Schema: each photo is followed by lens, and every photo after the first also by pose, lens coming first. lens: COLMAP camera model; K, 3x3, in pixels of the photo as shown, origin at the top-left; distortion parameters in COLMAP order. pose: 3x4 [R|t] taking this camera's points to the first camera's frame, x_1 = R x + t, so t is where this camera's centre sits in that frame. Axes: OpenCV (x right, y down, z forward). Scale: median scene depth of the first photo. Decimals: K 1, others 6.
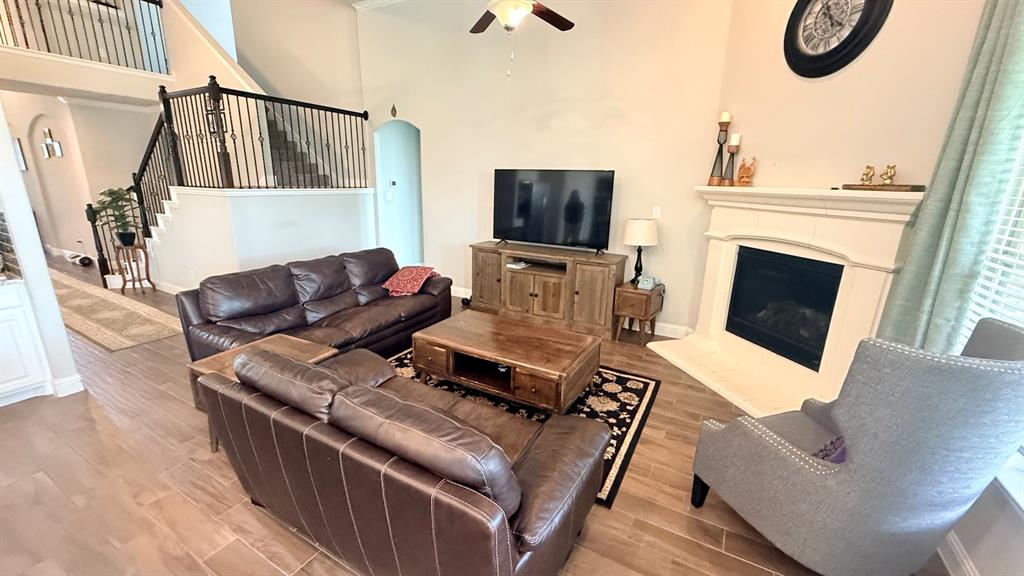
lens RADIAL K [[409.2, 0, 509.4], [0, 409.2, 287.6], [0, 0, 1]] dist [0.000281, 0.000342]
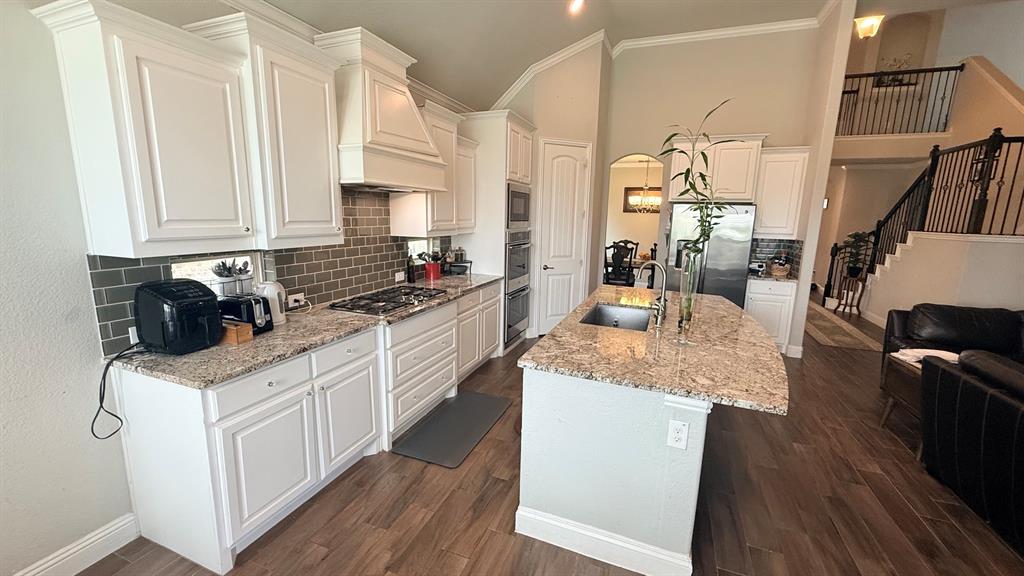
lens RADIAL K [[409.2, 0, 509.4], [0, 409.2, 287.6], [0, 0, 1]] dist [0.000281, 0.000342]
pose [[0.143105, 0.158769, -0.976890, 0.138431], [-0.272994, 0.955089, 0.115234, 0.069164], [0.951312, 0.250195, 0.180021, -0.207296]]
